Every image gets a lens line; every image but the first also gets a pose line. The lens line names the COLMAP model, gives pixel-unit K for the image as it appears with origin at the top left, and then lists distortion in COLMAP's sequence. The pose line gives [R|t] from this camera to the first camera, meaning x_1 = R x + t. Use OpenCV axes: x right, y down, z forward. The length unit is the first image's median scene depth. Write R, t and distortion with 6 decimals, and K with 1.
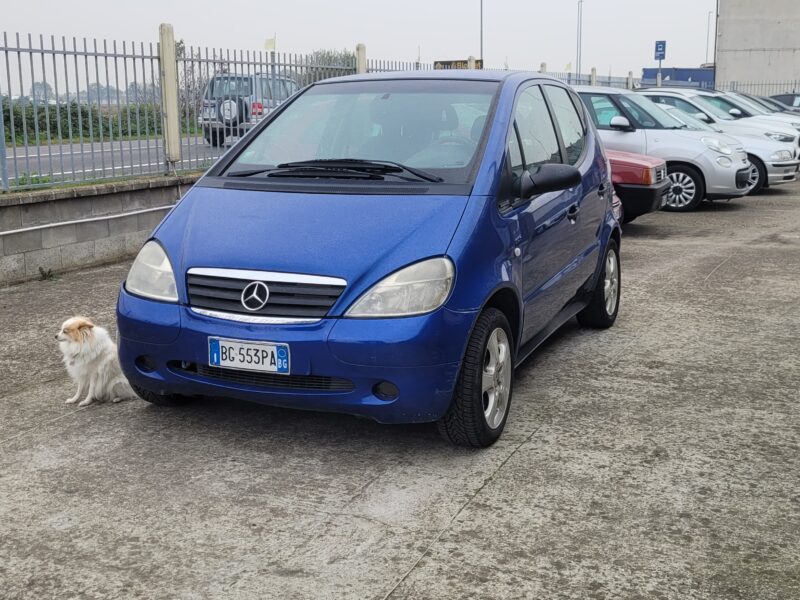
lens RADIAL K [[1023.1, 0, 393.4], [0, 1023.1, 299.1], [0, 0, 1]] dist [0.037985, 0.025762]
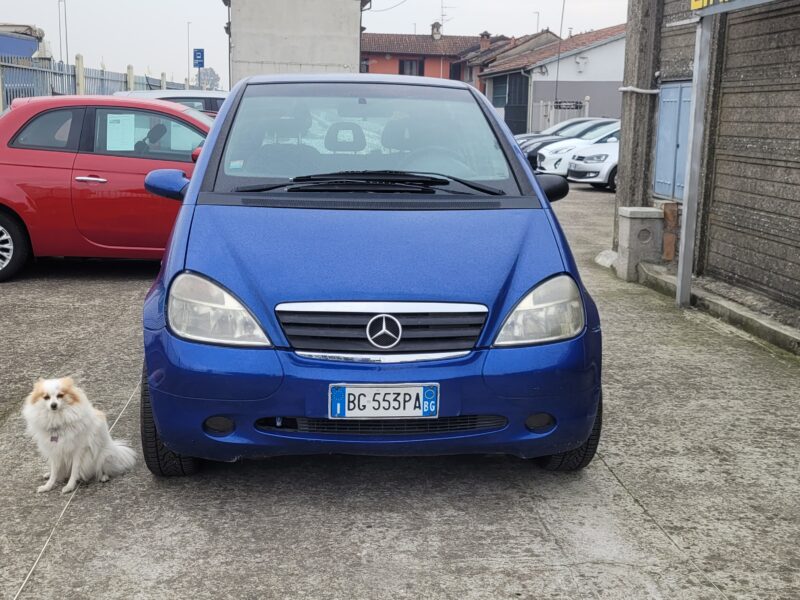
lens RADIAL K [[1023.1, 0, 393.4], [0, 1023.1, 299.1], [0, 0, 1]] dist [0.037985, 0.025762]
pose [[0.872694, -0.064135, 0.484038, -0.541442], [0.066933, 0.997691, 0.011518, -0.039289], [-0.483659, 0.022346, 0.874971, 0.244804]]
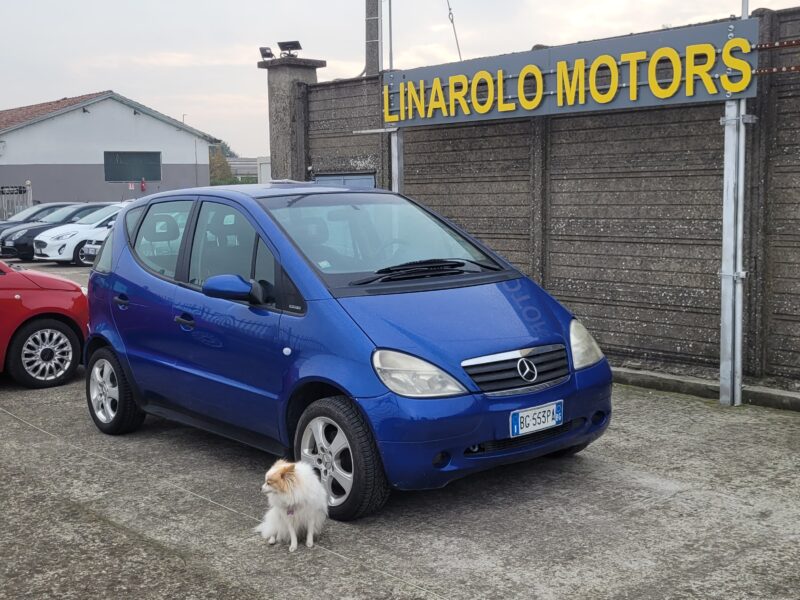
lens RADIAL K [[1019.7, 0, 414.6], [0, 1019.7, 299.9], [0, 0, 1]] dist [0.033838, 0.010235]
pose [[0.414068, -0.103492, 0.904343, -1.275128], [0.191806, 0.981128, 0.024457, -0.139552], [-0.889808, 0.163331, 0.426105, 0.589023]]
